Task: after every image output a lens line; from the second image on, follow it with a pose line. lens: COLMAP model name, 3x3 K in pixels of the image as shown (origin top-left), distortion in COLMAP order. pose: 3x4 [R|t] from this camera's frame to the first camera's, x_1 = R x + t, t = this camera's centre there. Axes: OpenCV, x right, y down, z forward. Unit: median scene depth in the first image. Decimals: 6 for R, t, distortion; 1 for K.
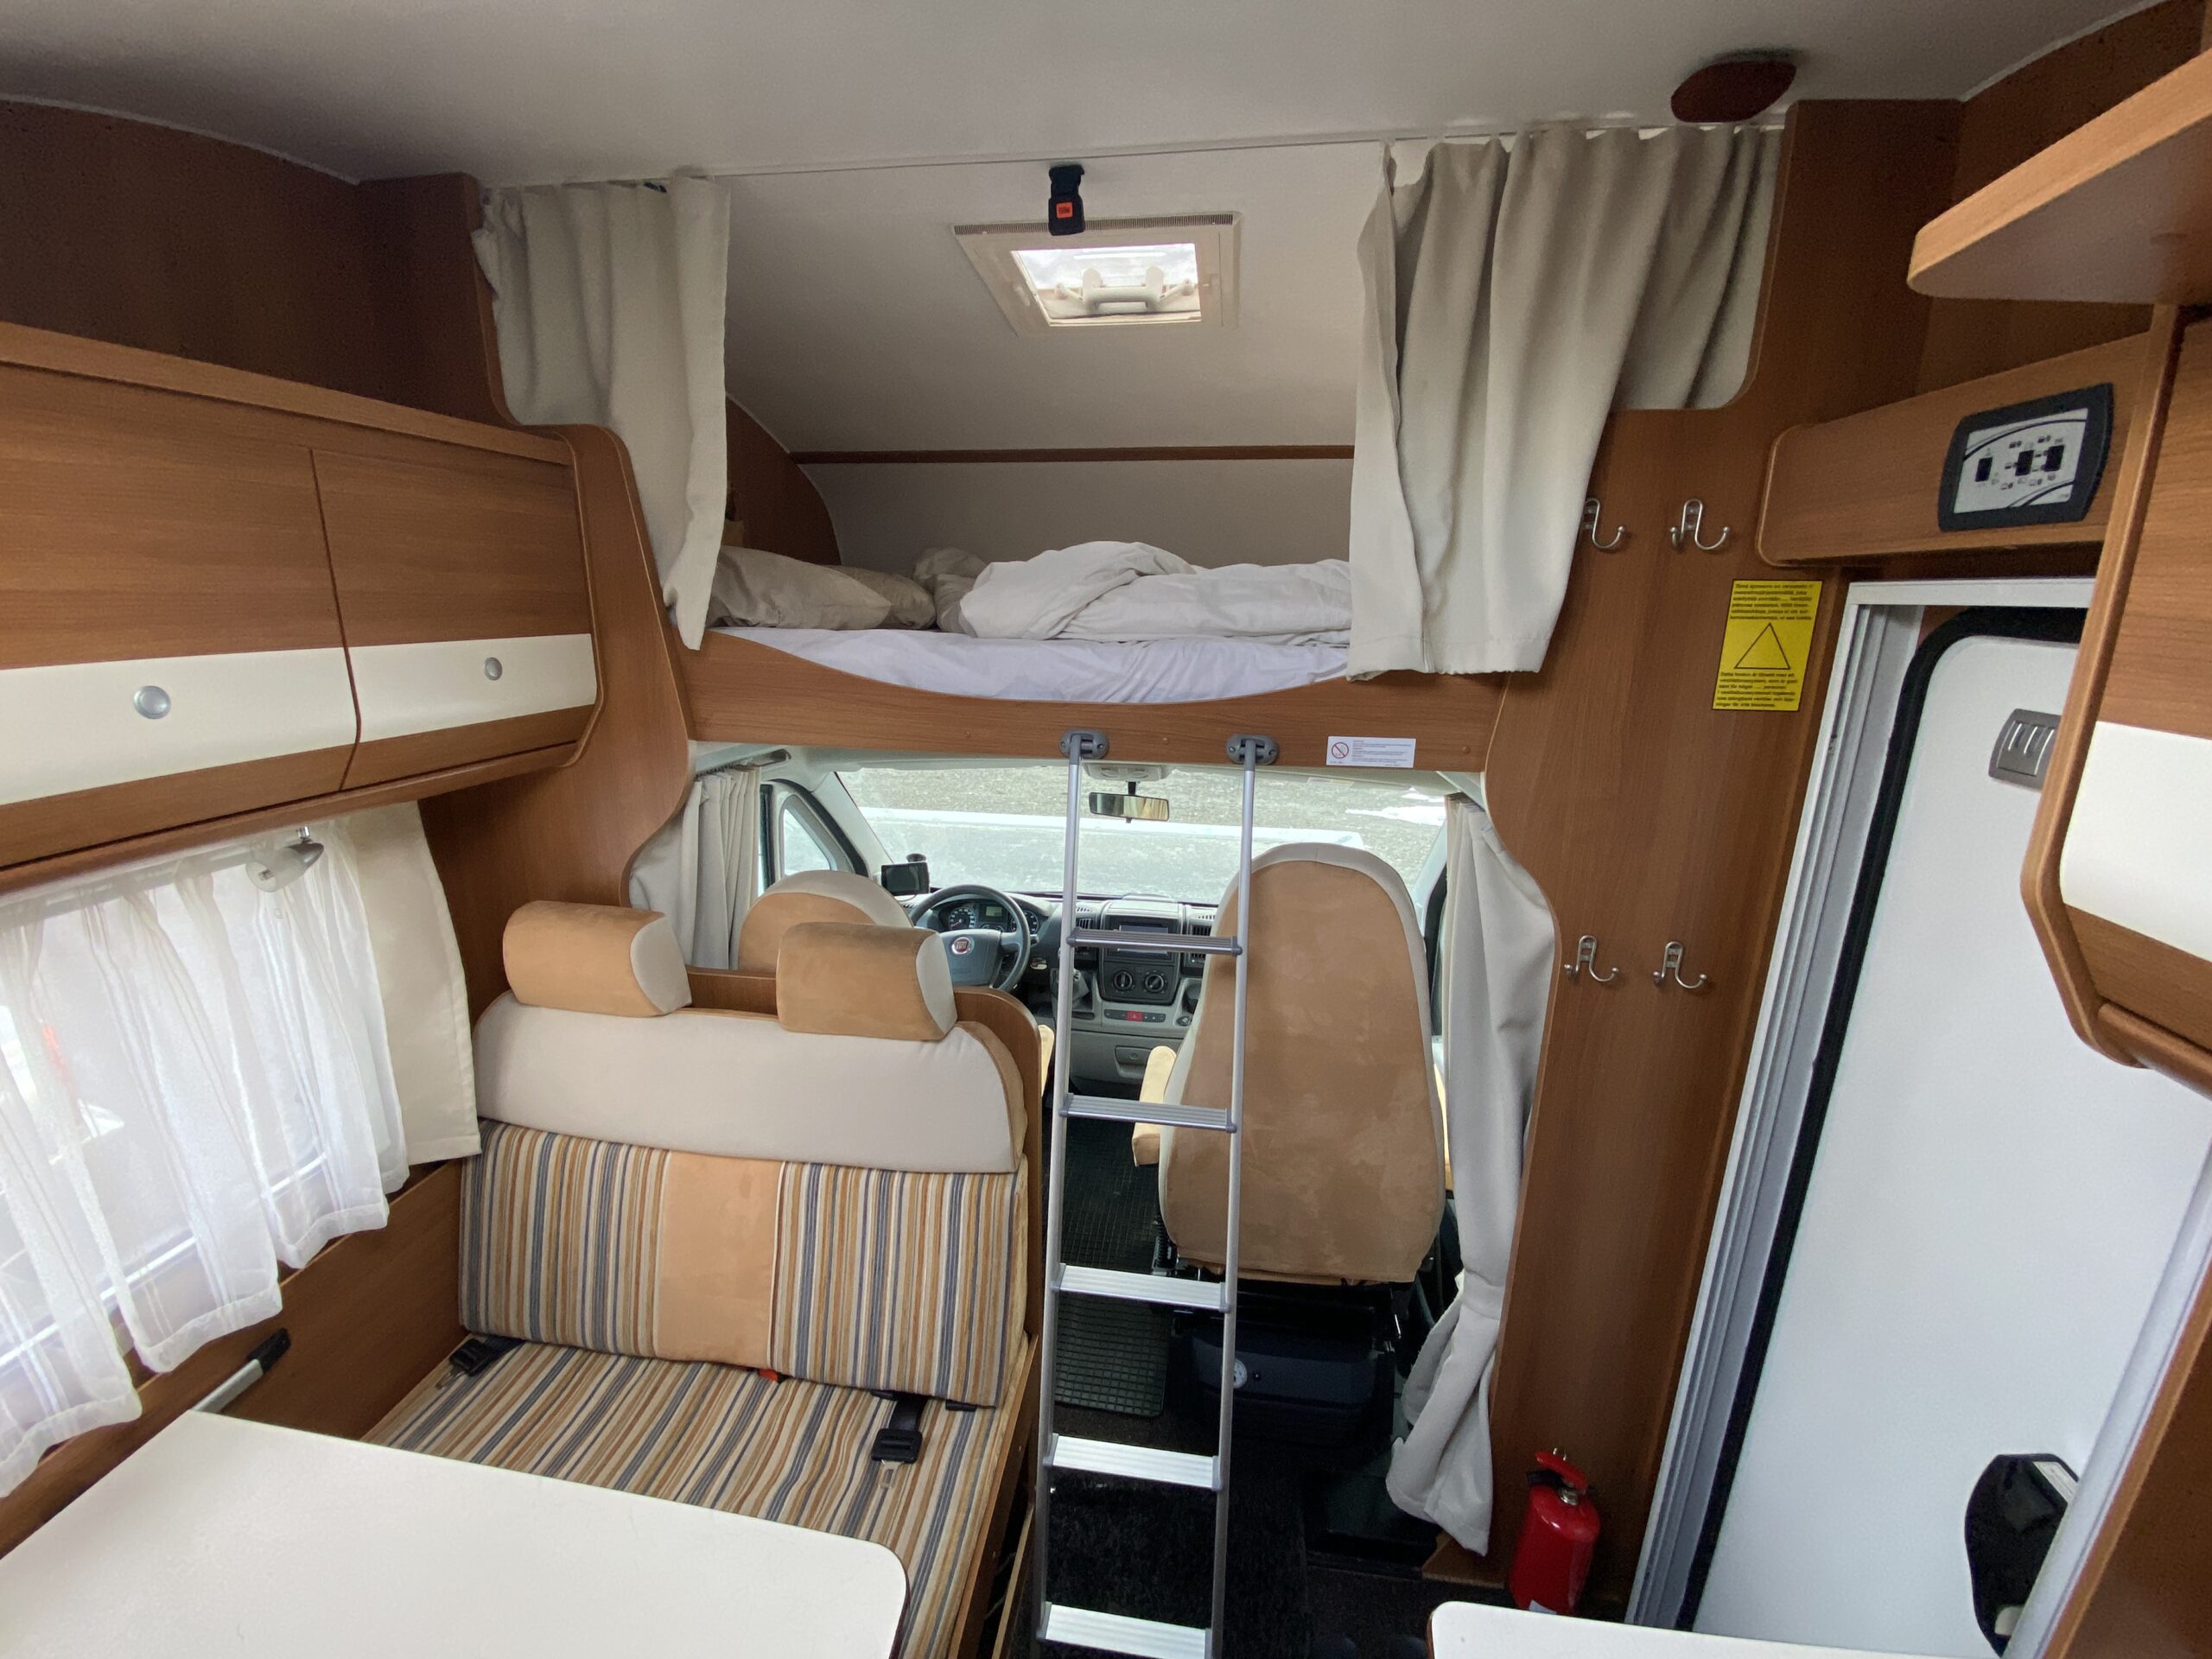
lens RADIAL K [[862.5, 0, 1106.0], [0, 862.5, 829.5], [0, 0, 1]] dist [0.024894, -0.023923]
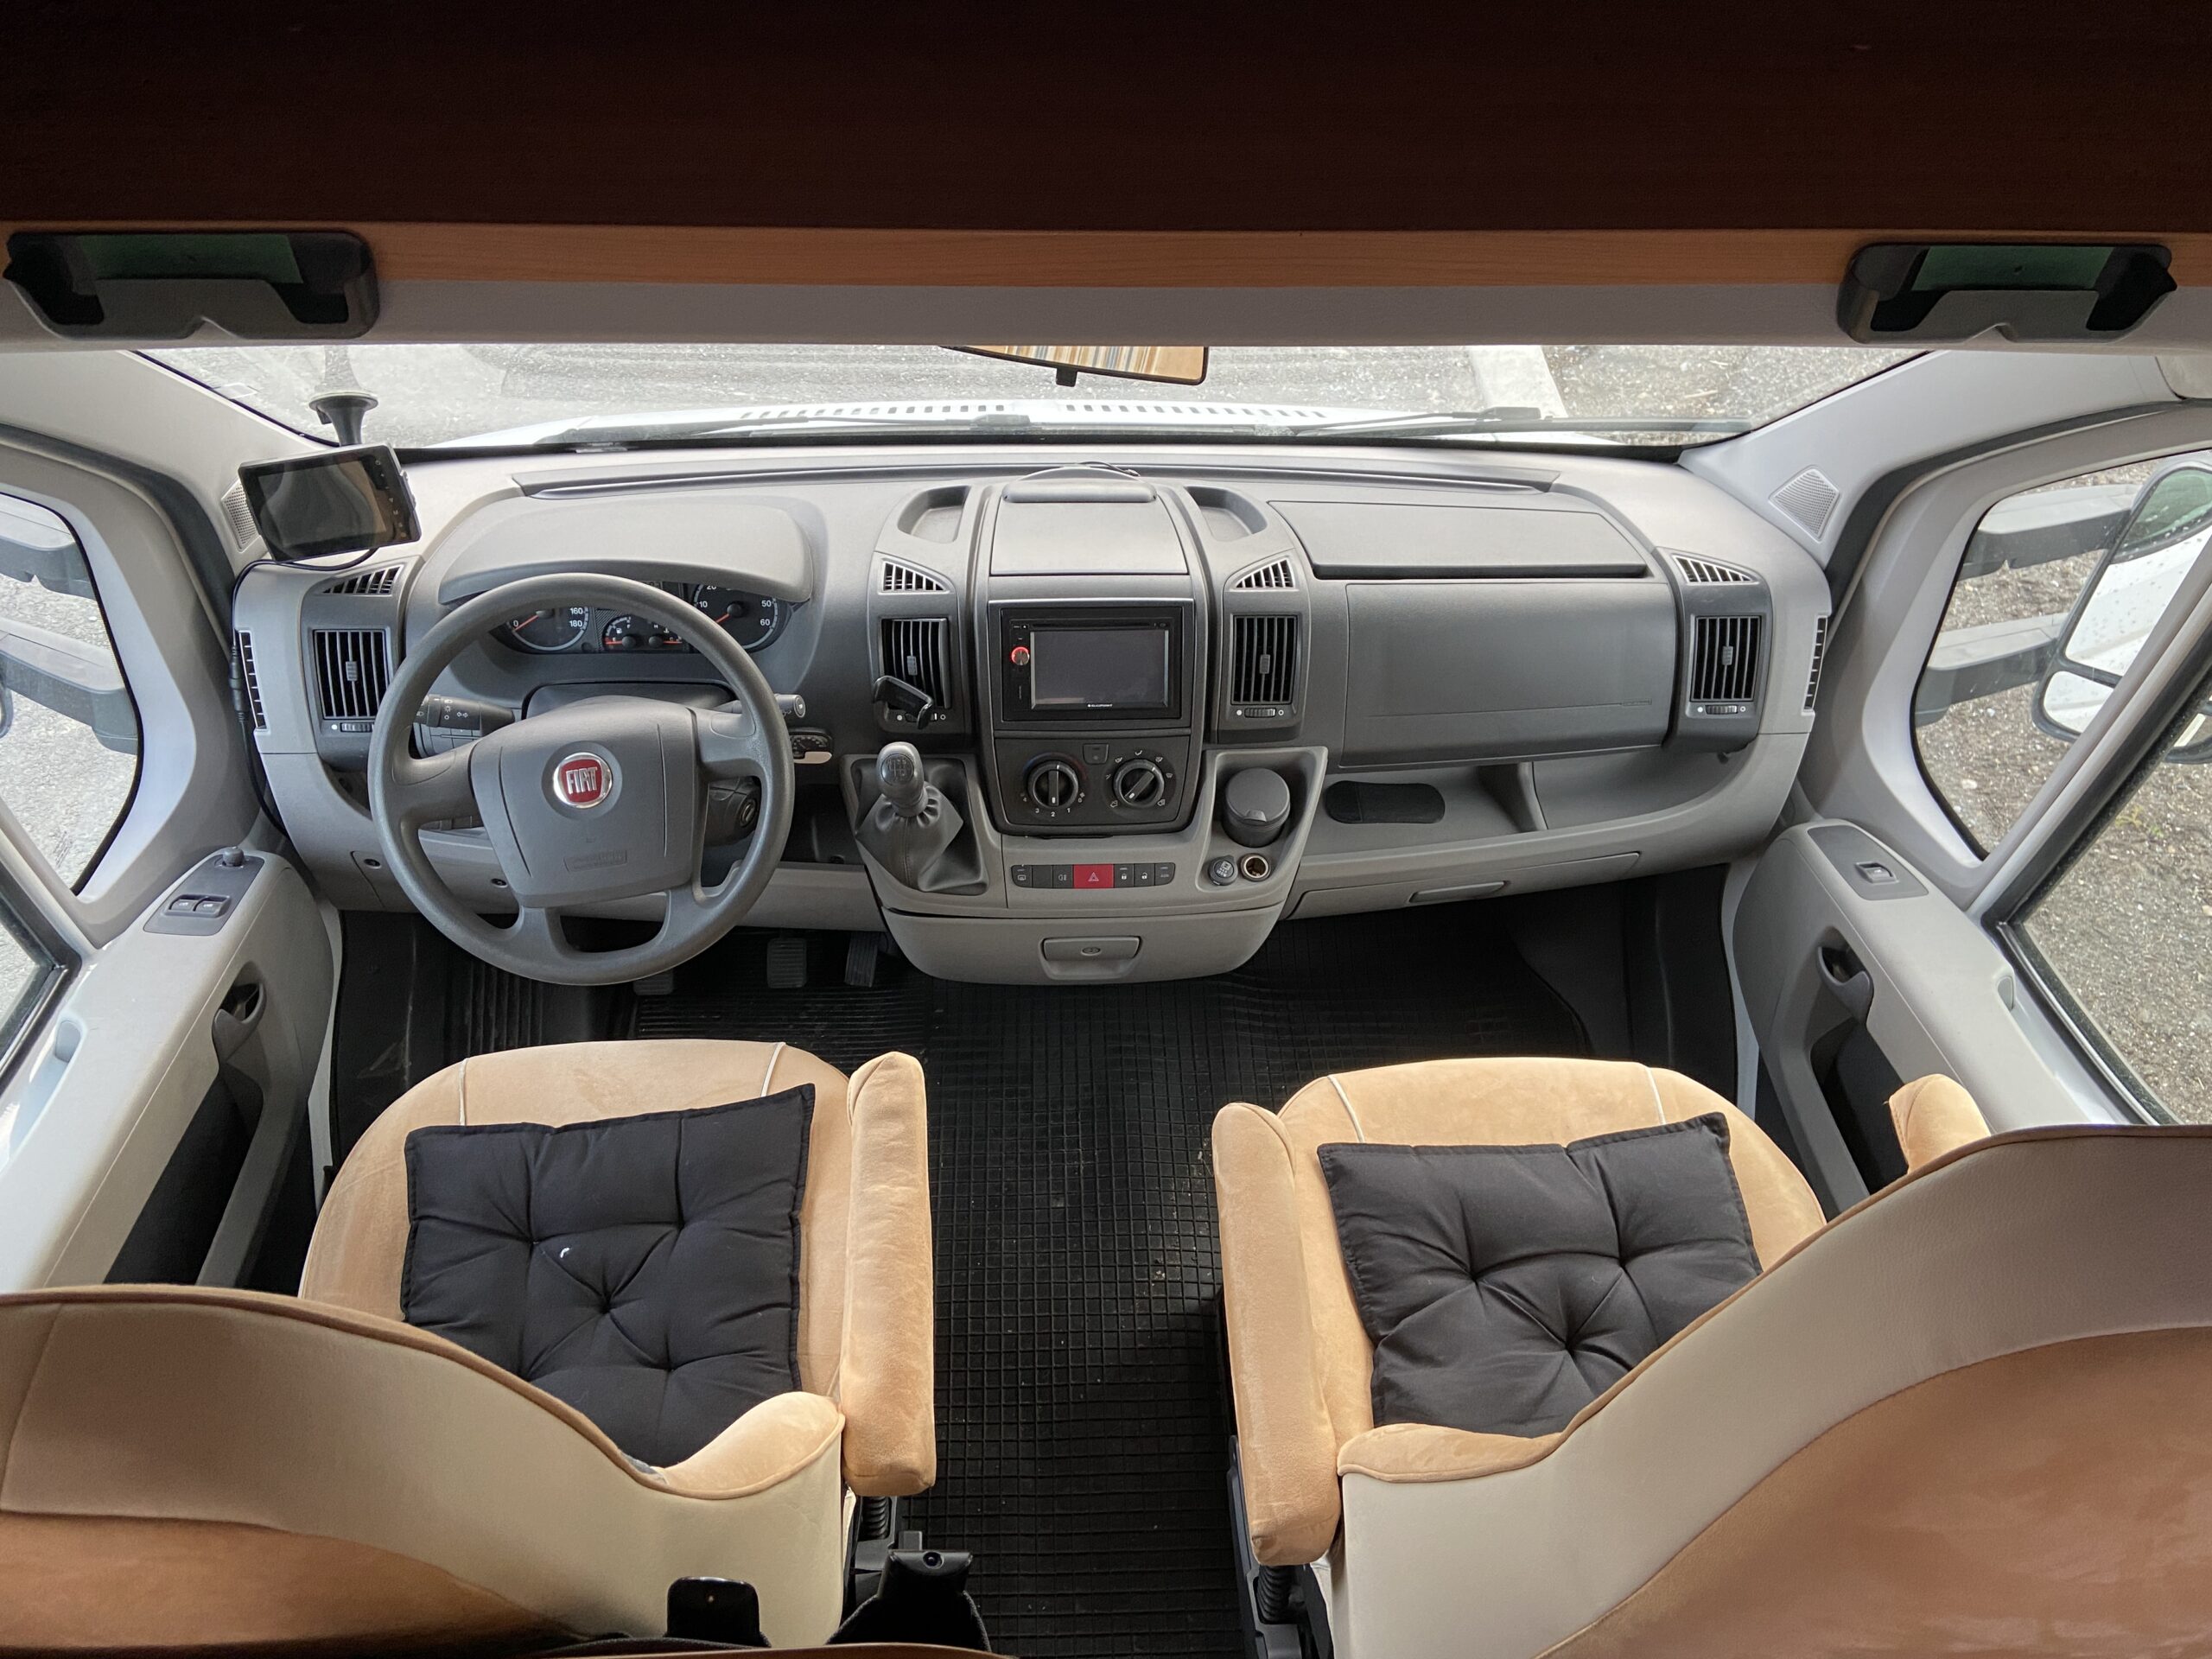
lens RADIAL K [[1653.1, 0, 1106.0], [0, 1653.1, 829.5], [0, 0, 1]] dist [0.002795, 0.001077]
pose [[0.976154, -0.130375, 0.173567, -0.138837], [0.012934, 0.833068, 0.553019, -0.327096], [-0.216693, -0.537587, 0.814889, 0.712458]]
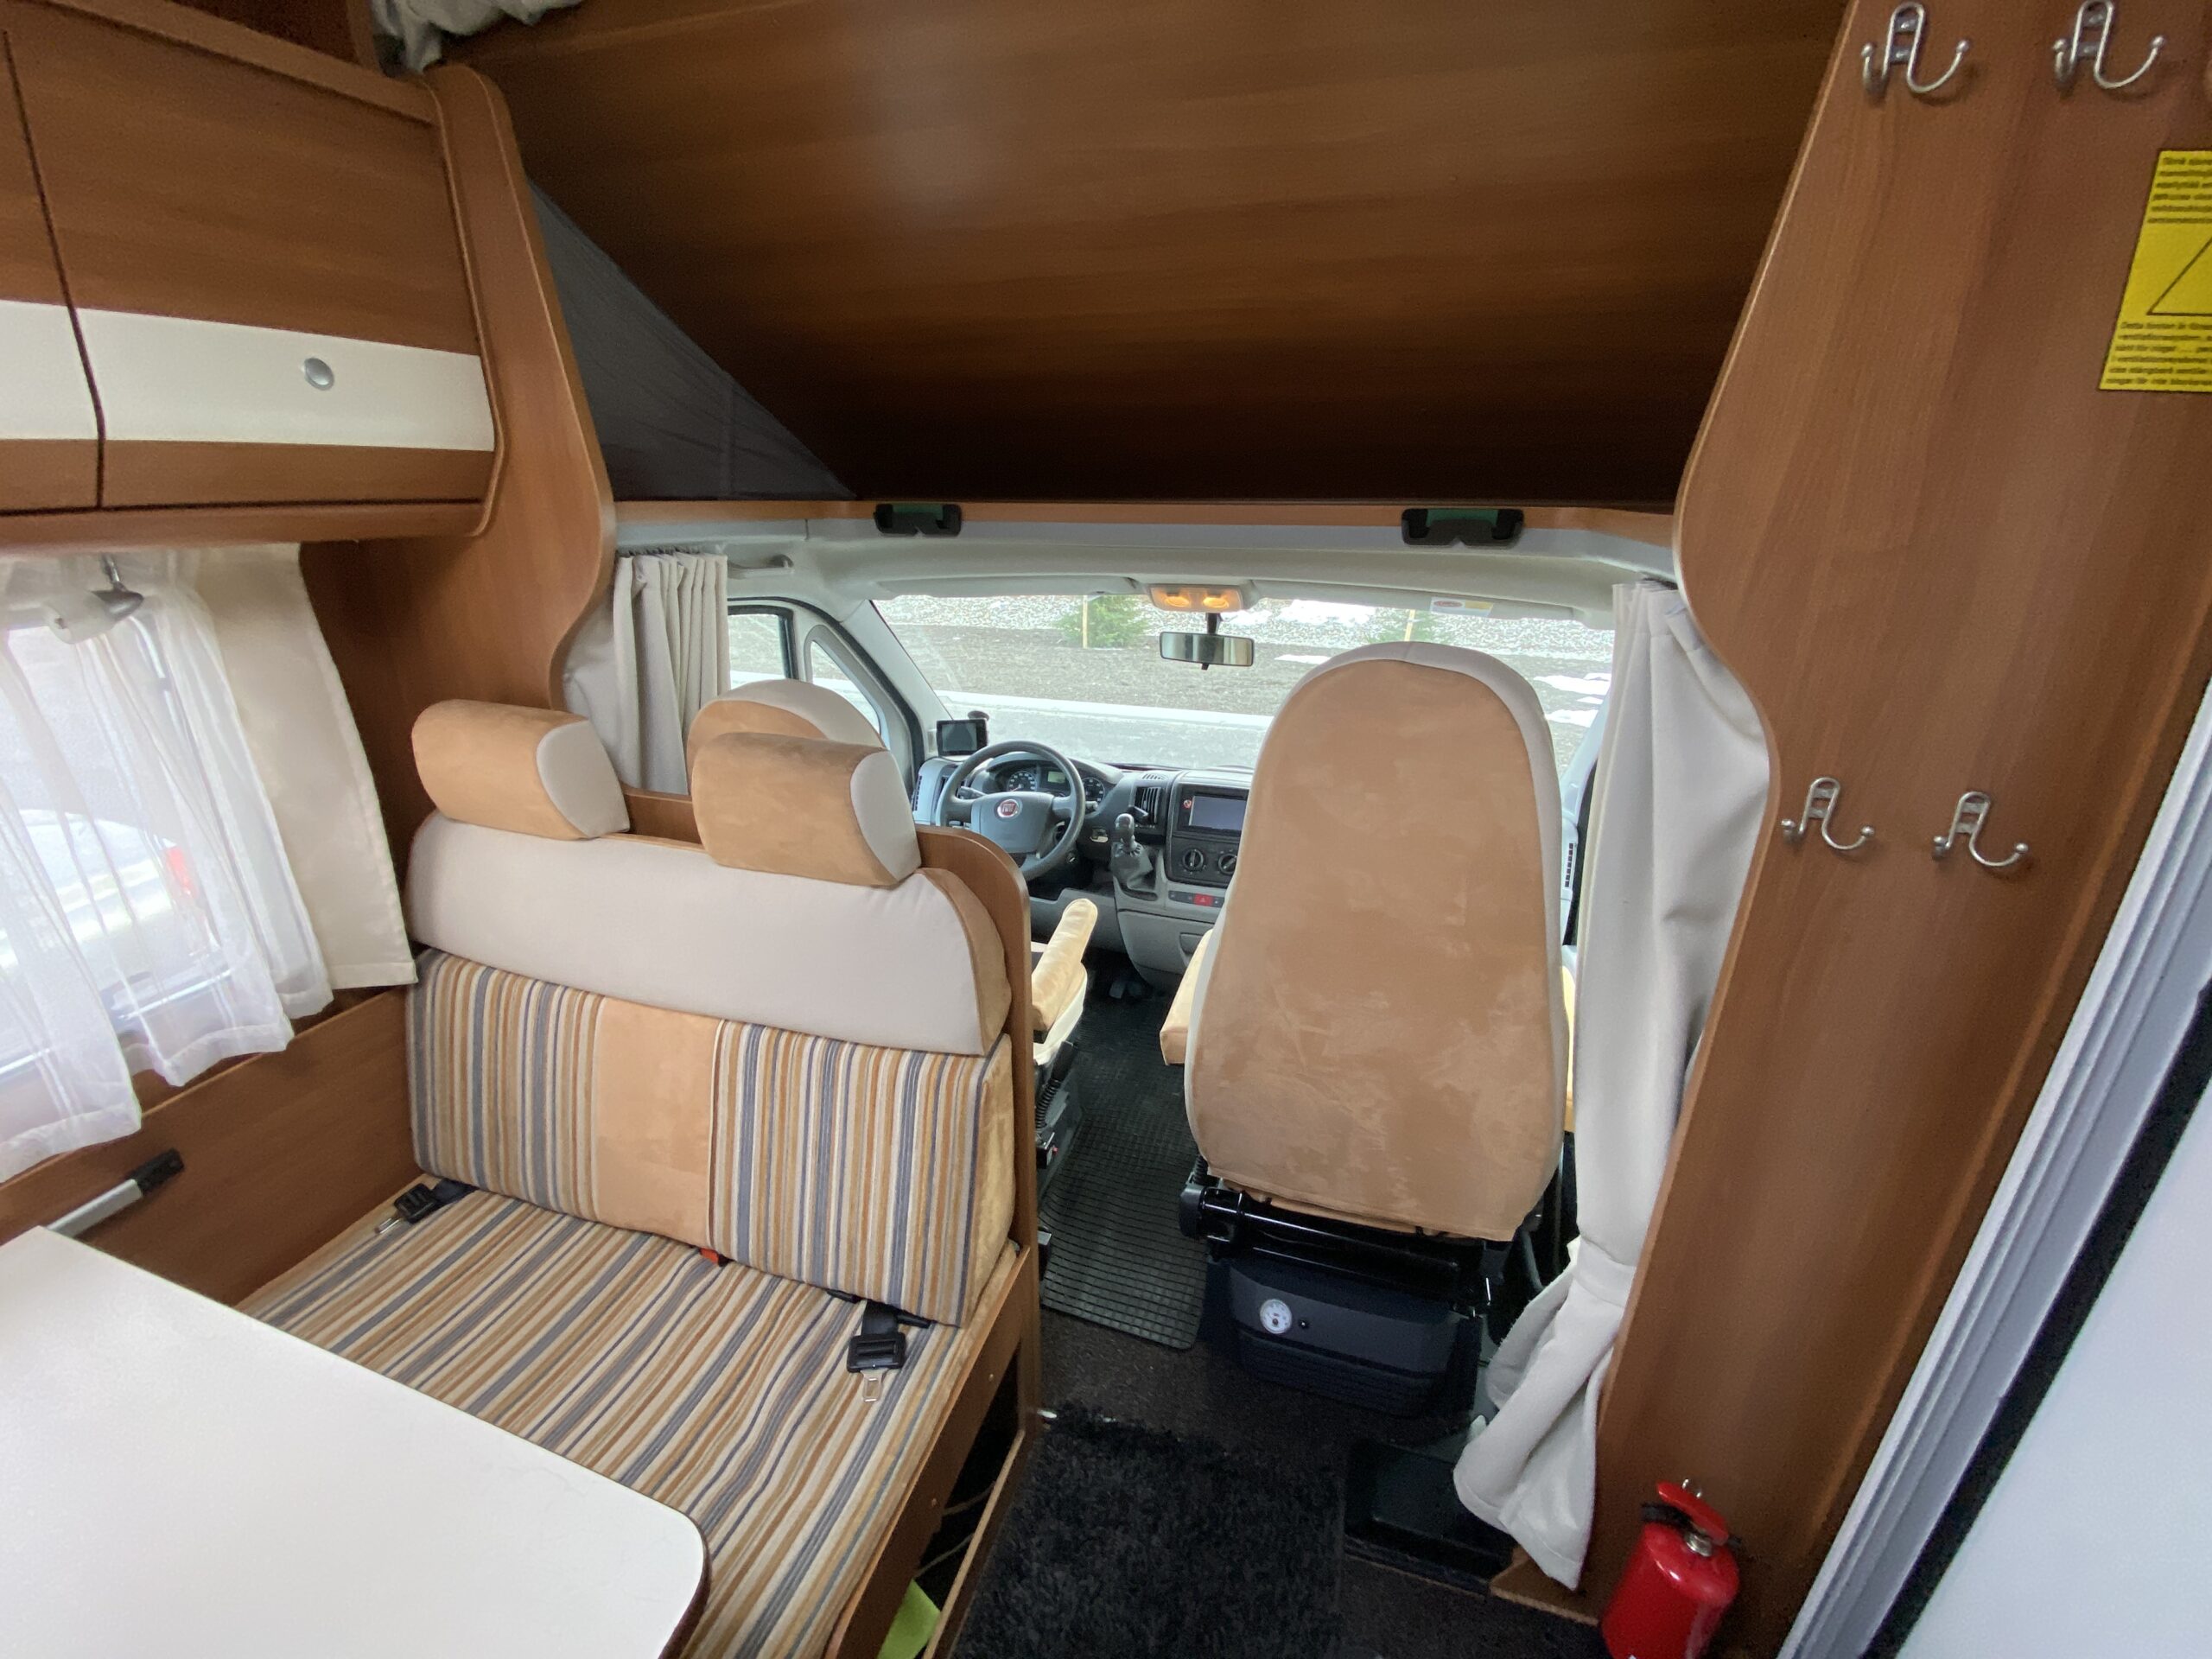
lens RADIAL K [[876.3, 0, 1106.0], [0, 876.3, 829.5], [0, 0, 1]] dist [0.026341, -0.022374]
pose [[0.986689, 0.049956, -0.154756, 0.114842], [-0.033243, 0.993512, 0.108757, 0.092965], [0.159185, -0.102164, 0.981948, 0.233902]]
